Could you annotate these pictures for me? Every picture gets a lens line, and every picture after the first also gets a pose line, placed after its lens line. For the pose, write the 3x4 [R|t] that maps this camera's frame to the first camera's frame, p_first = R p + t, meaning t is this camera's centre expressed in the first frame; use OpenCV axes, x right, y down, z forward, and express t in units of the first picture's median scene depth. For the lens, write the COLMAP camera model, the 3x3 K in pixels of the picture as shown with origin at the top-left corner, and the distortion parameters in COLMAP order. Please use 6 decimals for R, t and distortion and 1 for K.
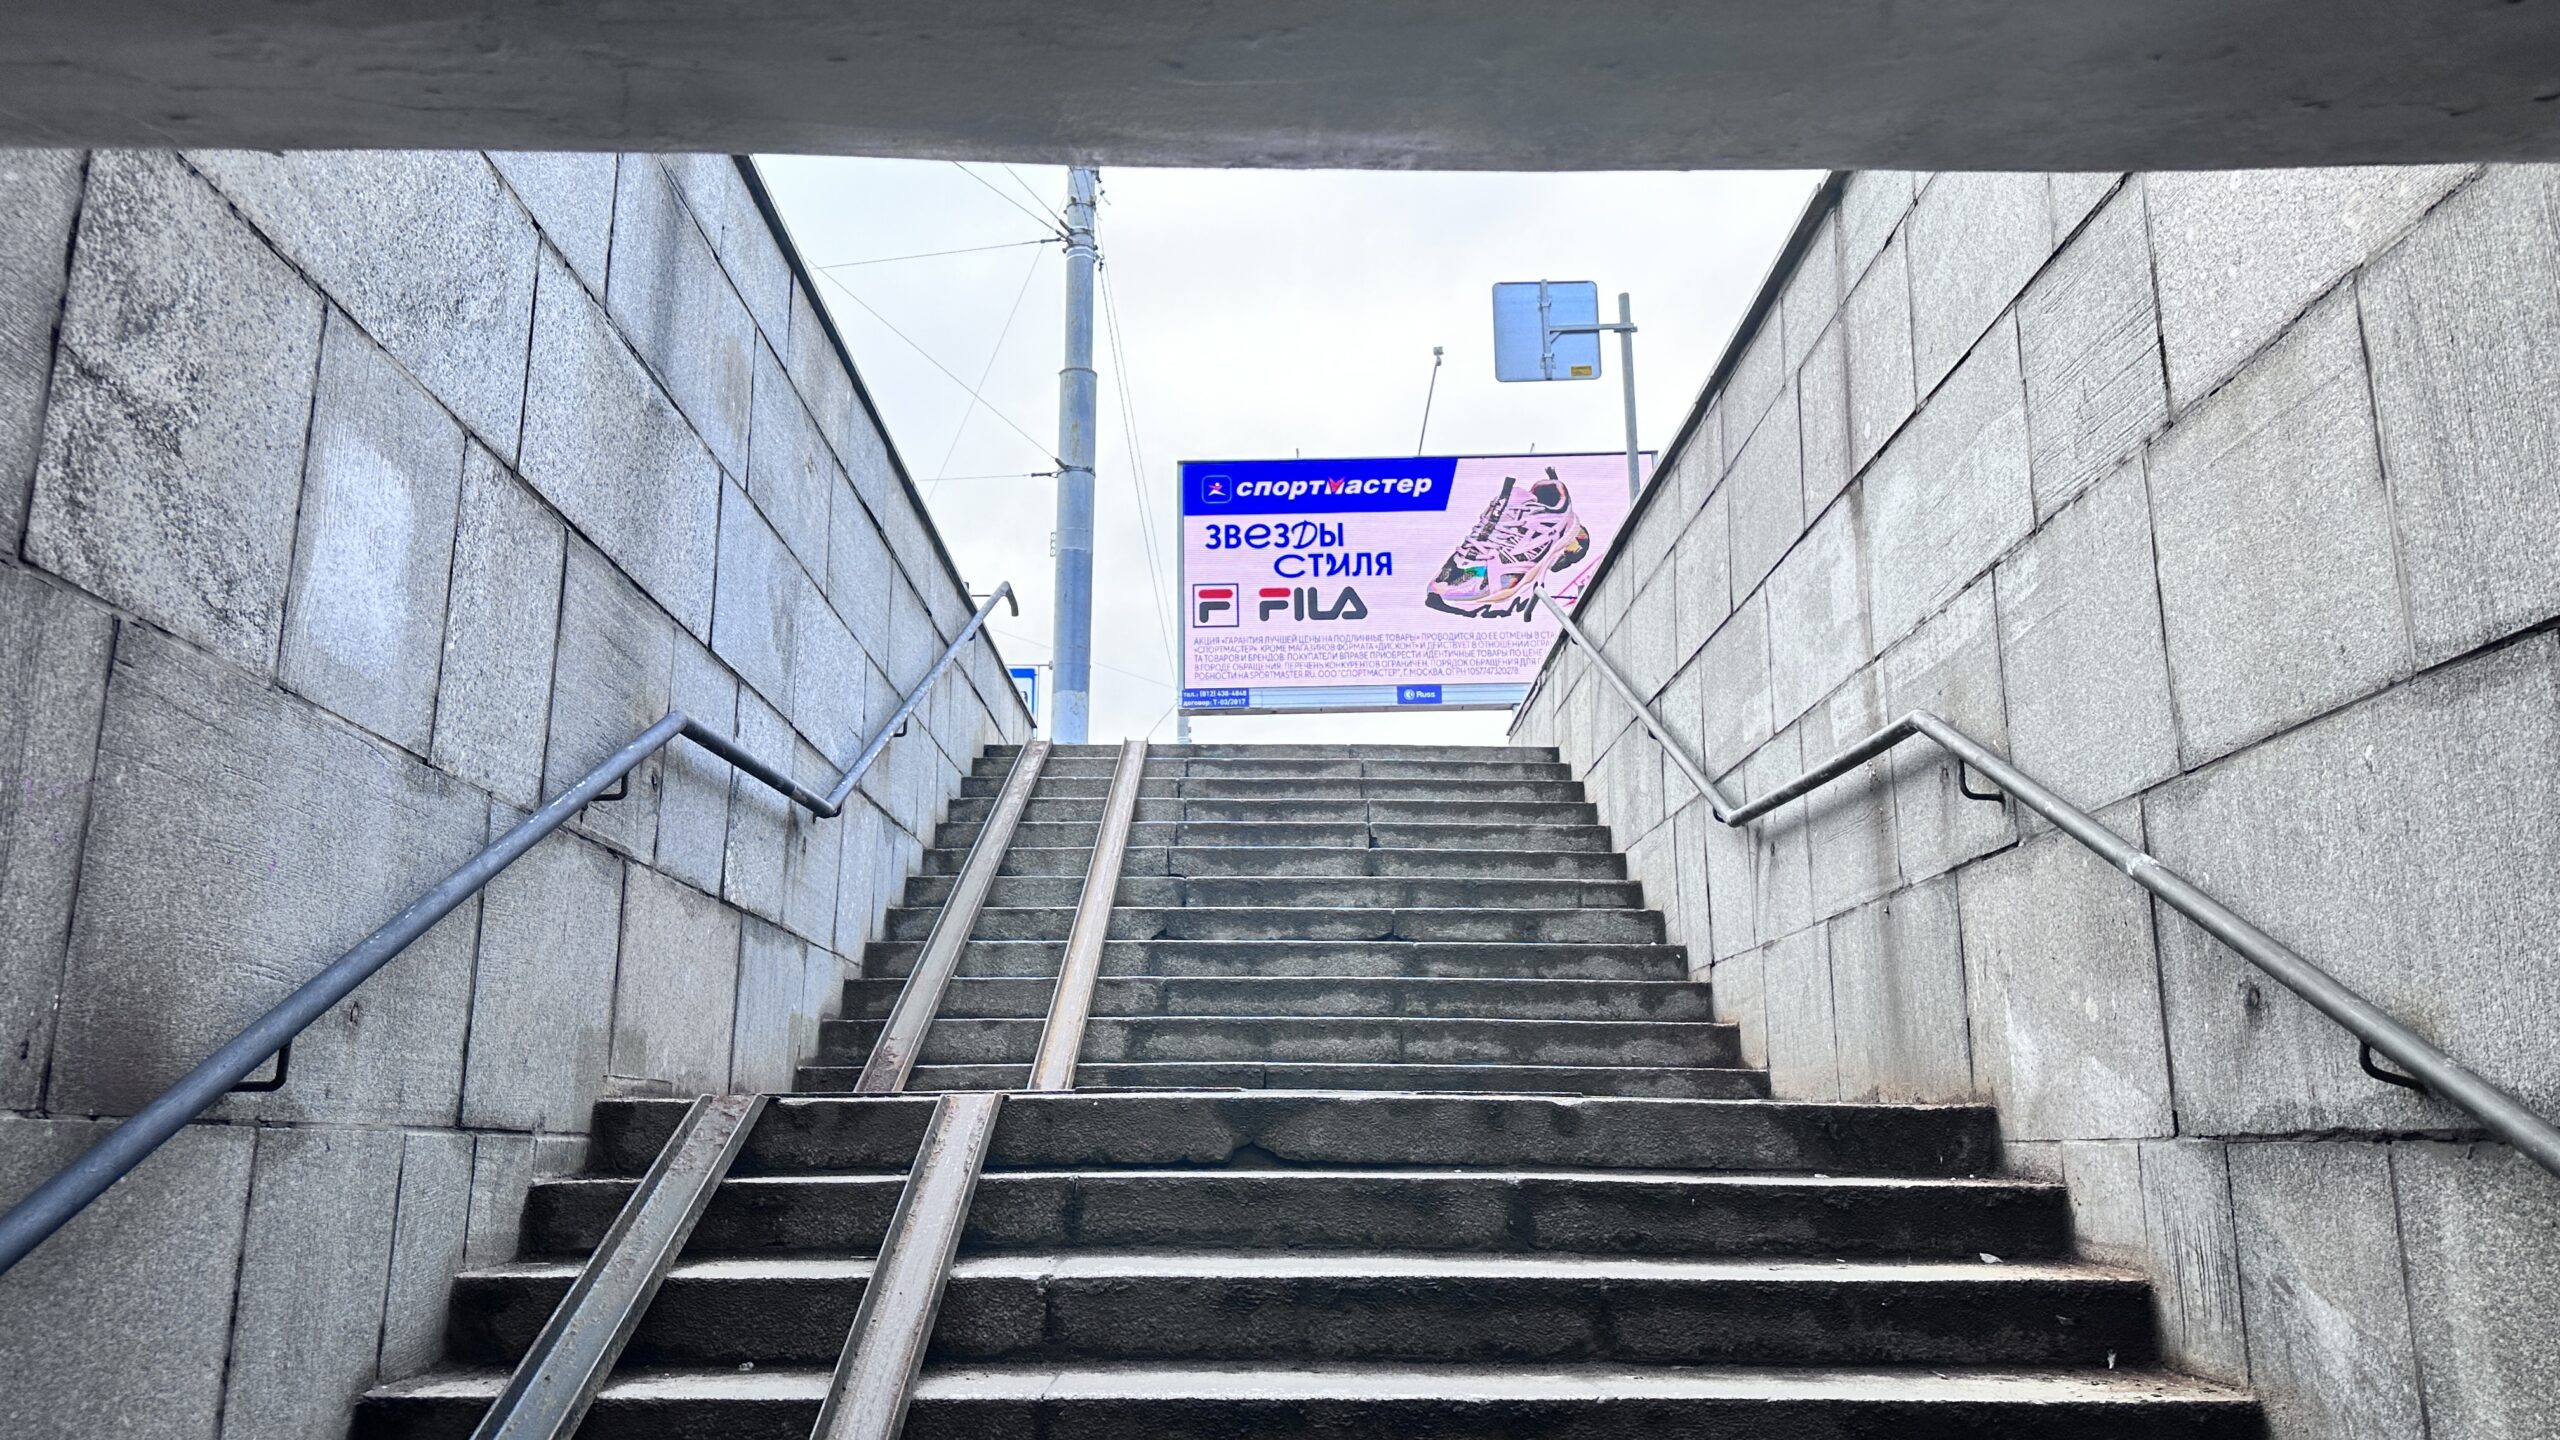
lens RADIAL K [[1810.0, 0, 1277.3], [0, 1810.0, 725.2], [0, 0, 1]] dist [0.012362, -0.009414]
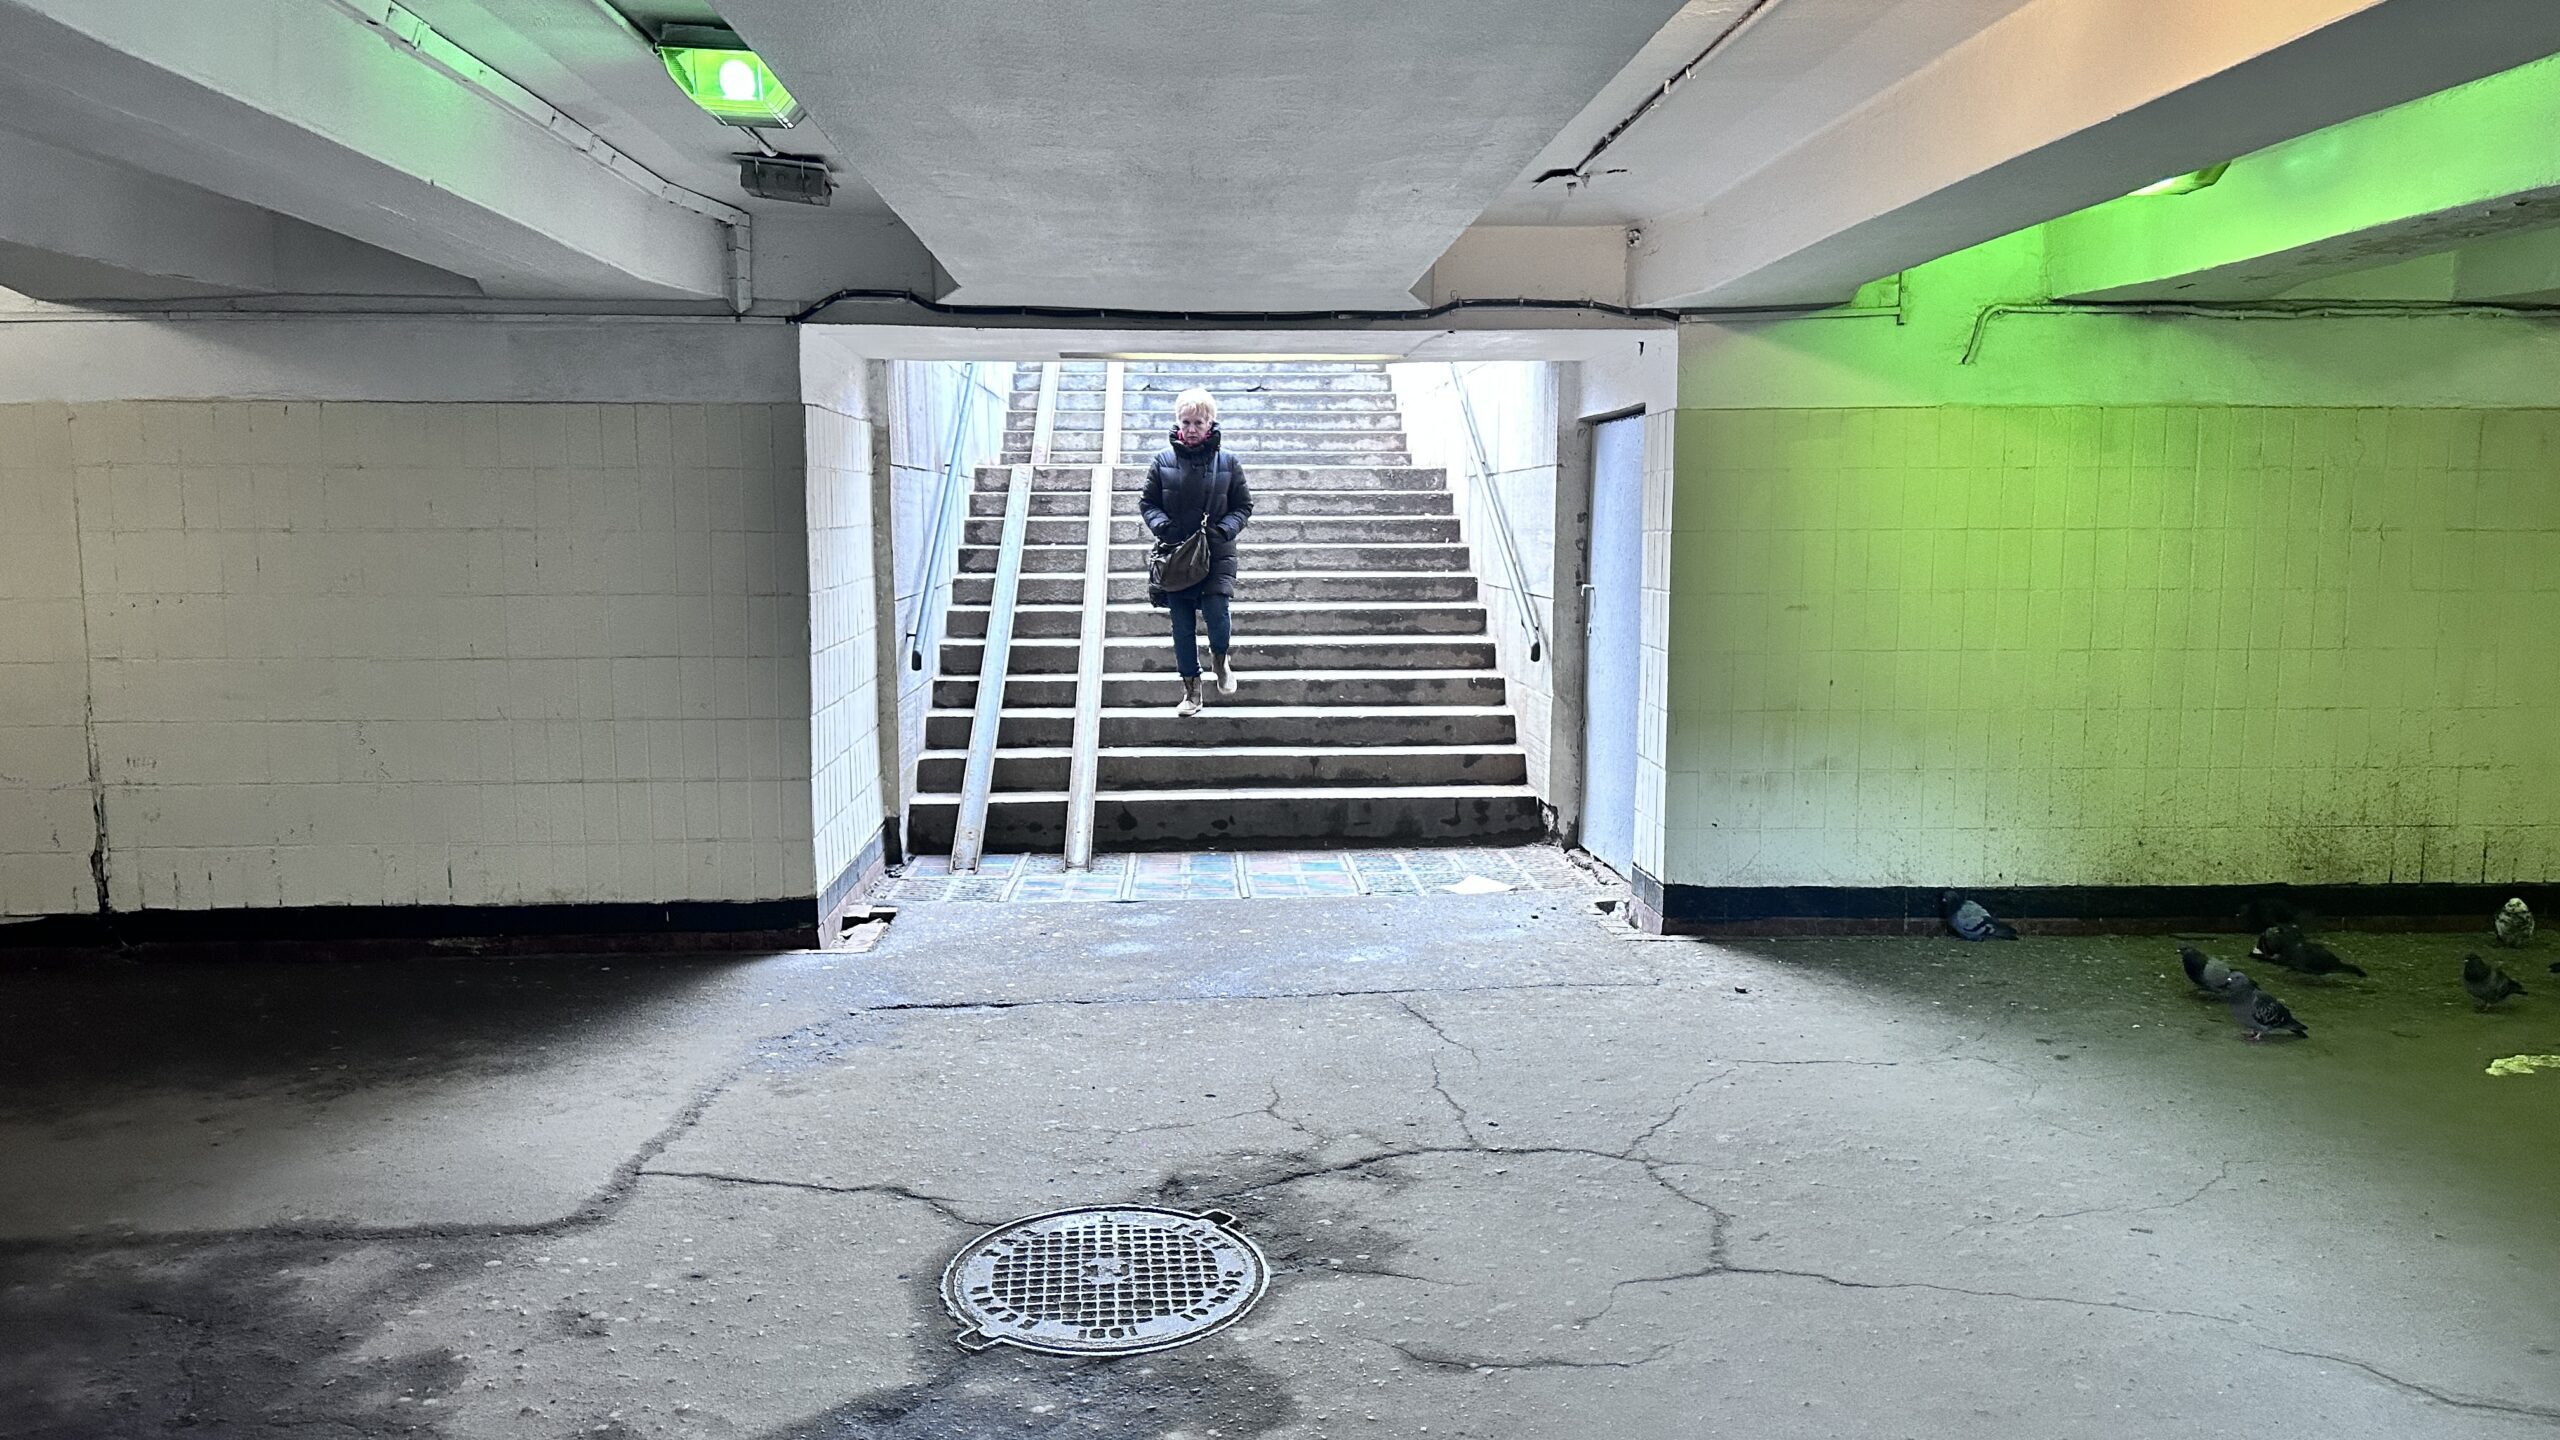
lens RADIAL K [[1810.0, 0, 1284.5], [0, 1810.0, 721.5], [0, 0, 1]] dist [0.012362, -0.009414]
pose [[0.999002, -0.016142, 0.041656, -0.001655], [0.001032, 0.940529, 0.339713, -0.256361], [-0.044662, -0.339331, 0.939606, -1.208536]]
